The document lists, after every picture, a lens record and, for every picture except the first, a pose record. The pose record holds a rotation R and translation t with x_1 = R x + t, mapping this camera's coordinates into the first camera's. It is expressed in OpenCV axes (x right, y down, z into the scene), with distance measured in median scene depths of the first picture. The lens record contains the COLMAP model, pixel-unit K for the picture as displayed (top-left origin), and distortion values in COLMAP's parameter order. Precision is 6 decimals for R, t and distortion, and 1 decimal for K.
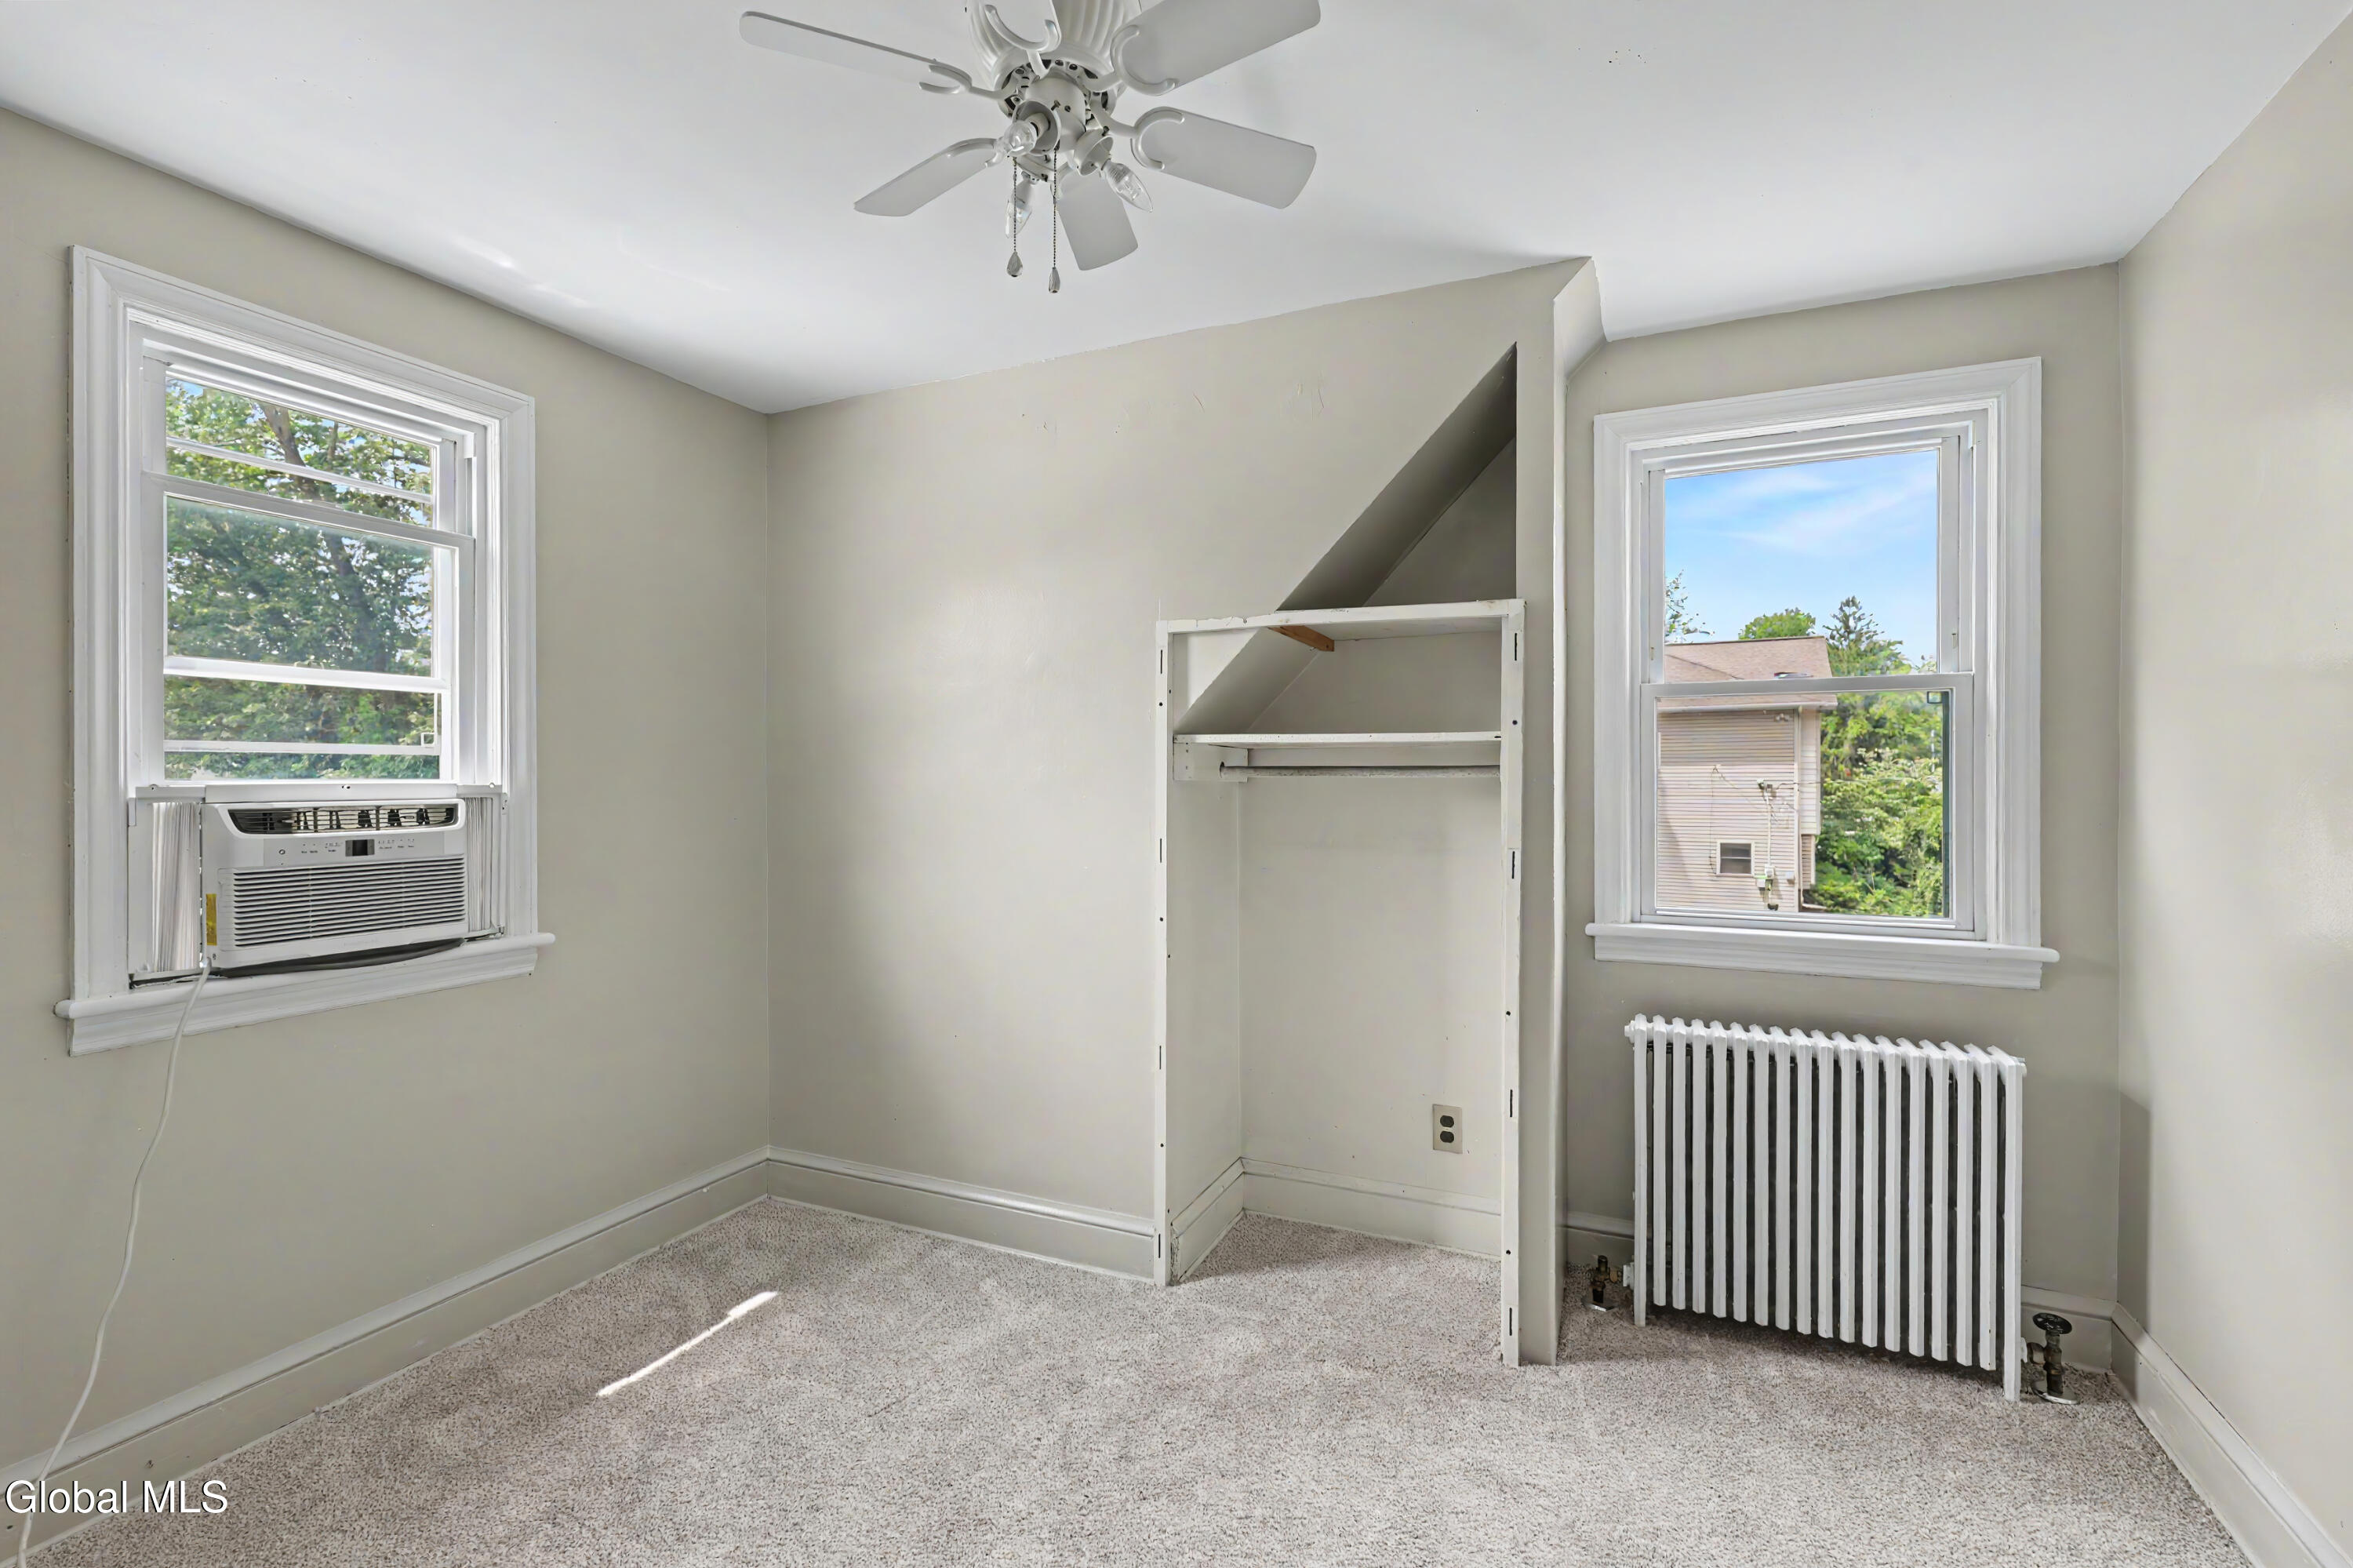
lens RADIAL K [[1021.8, 0, 1175.9], [0, 1021.8, 783.2], [0, 0, 1]] dist [0.001670, 0.000016]
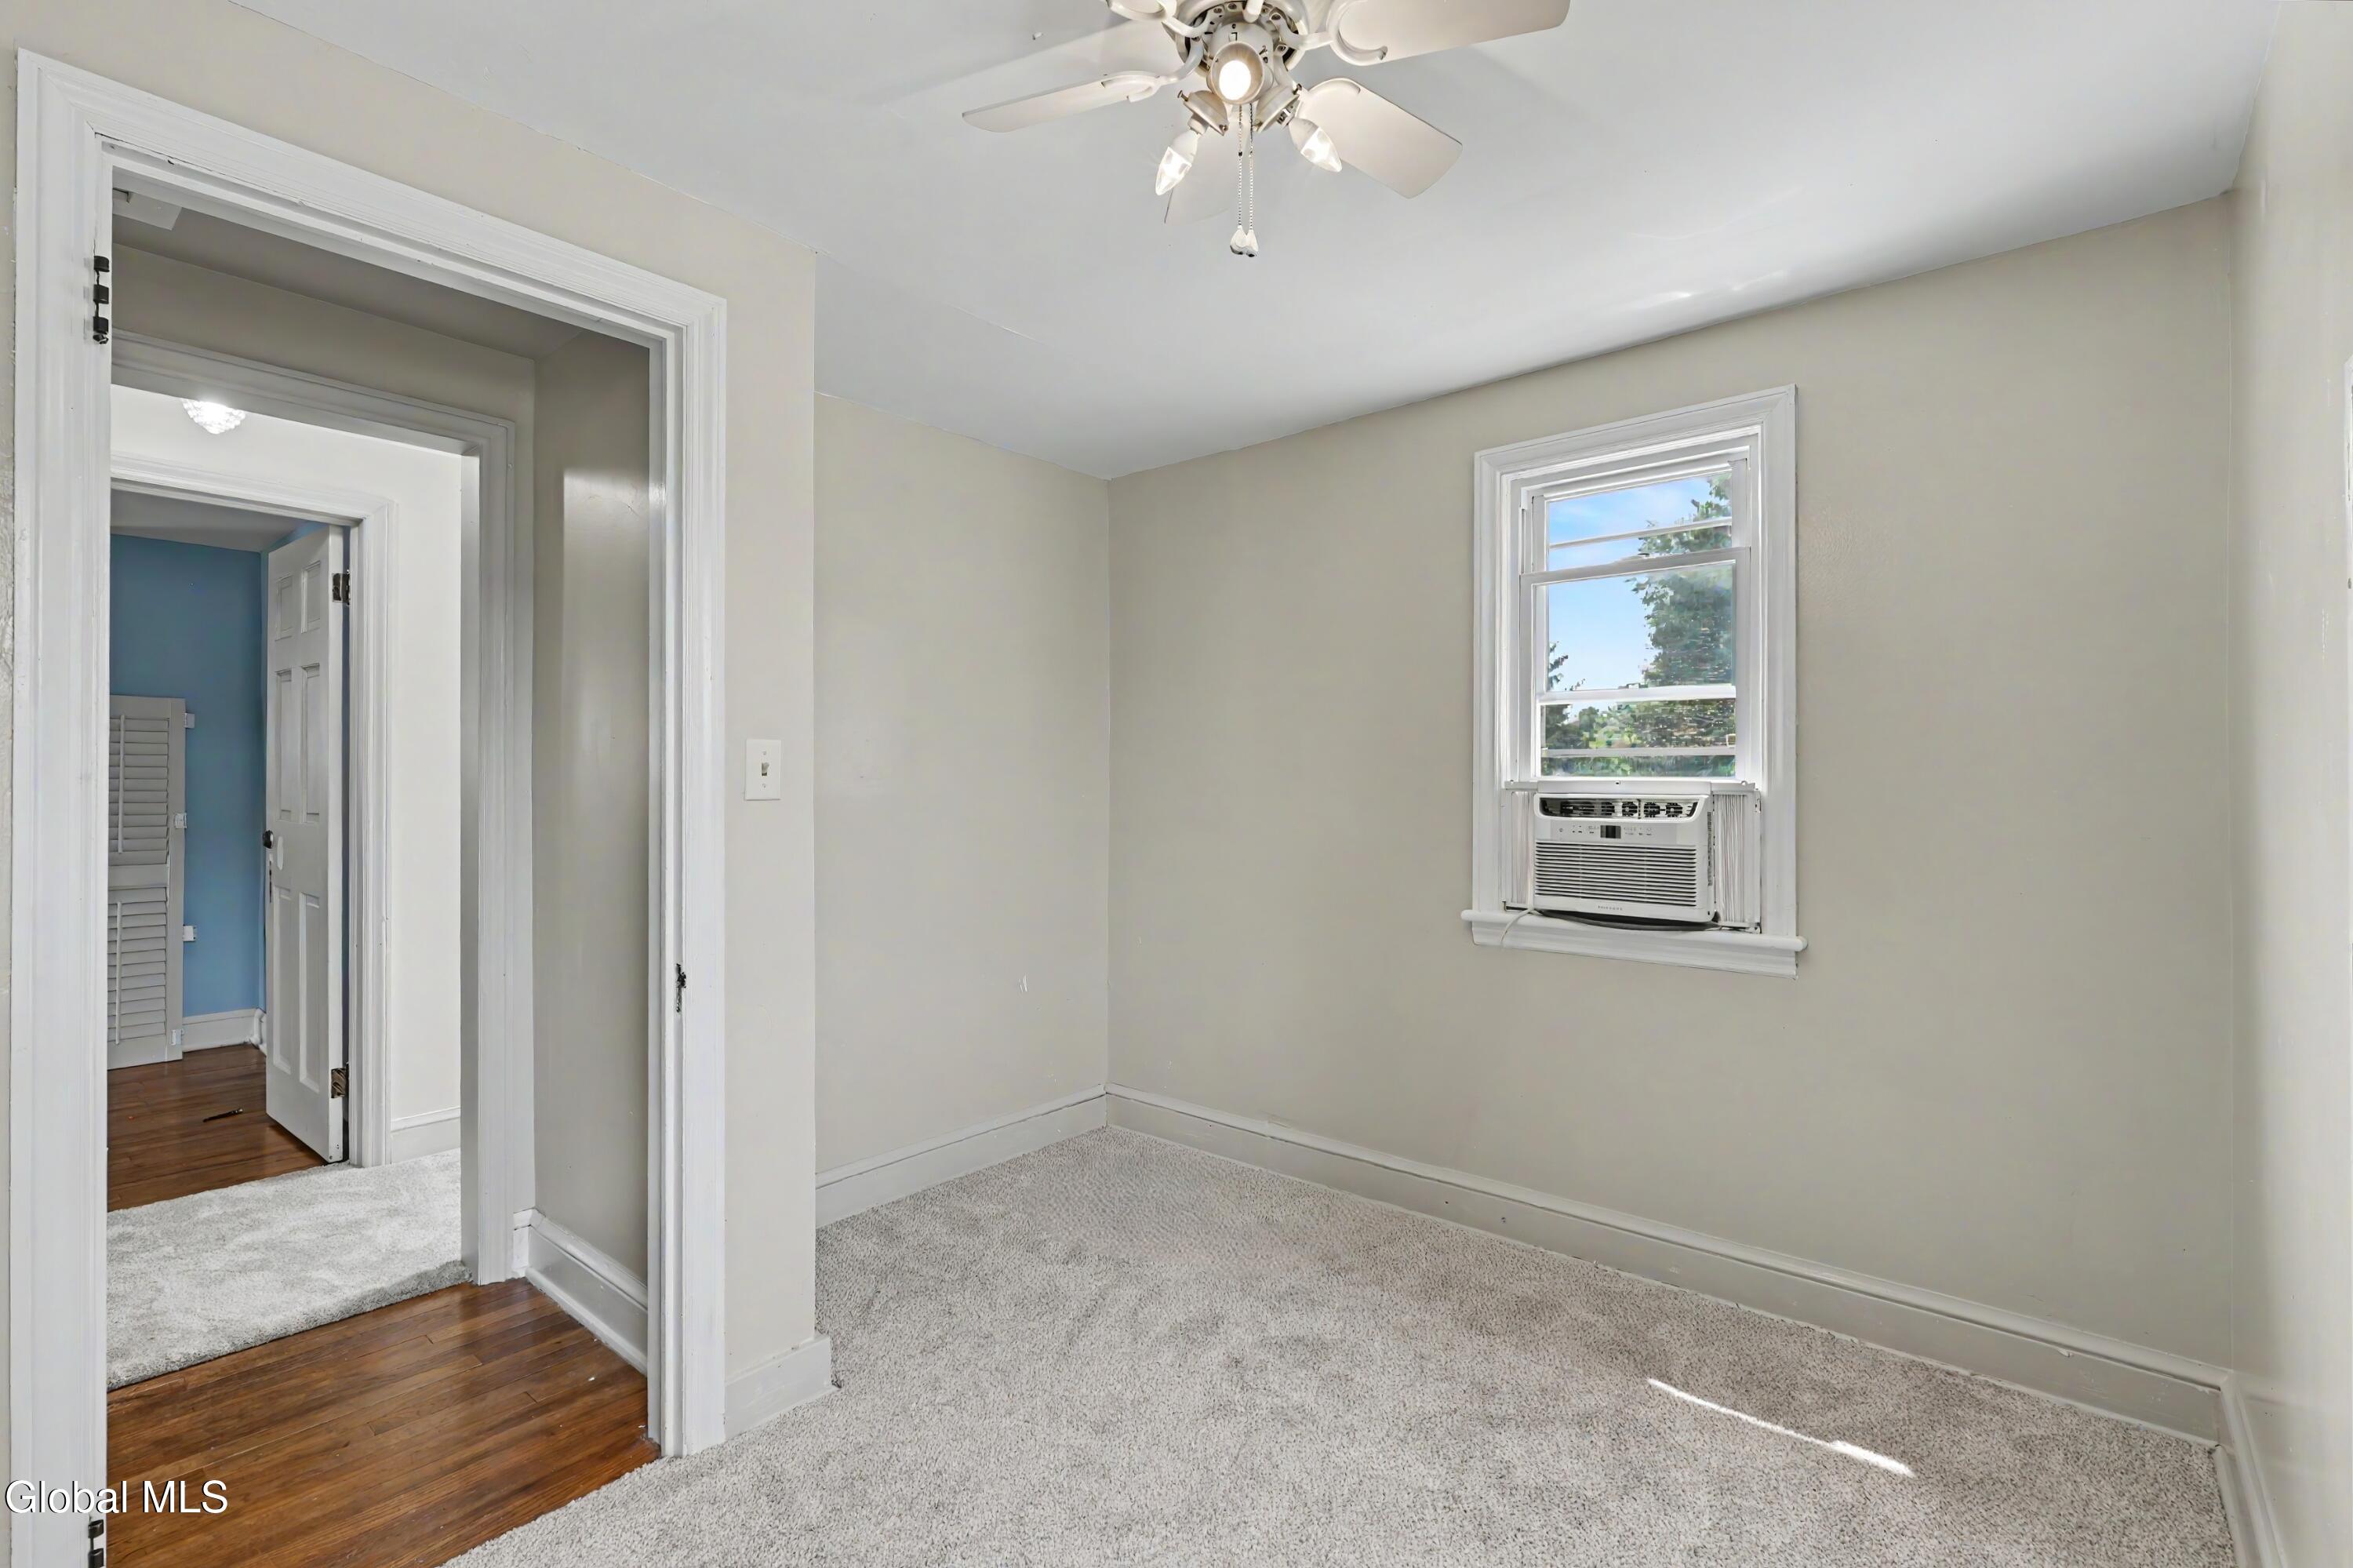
lens RADIAL K [[1066.7, 0, 1174.0], [0, 1066.7, 773.9], [0, 0, 1]] dist [-0.001569, 0.000016]
pose [[-0.268293, -0.001681, -0.963336, 0.581215], [-0.007438, 0.999972, 0.000326, -0.003826], [0.963309, 0.007252, -0.268298, 0.816437]]
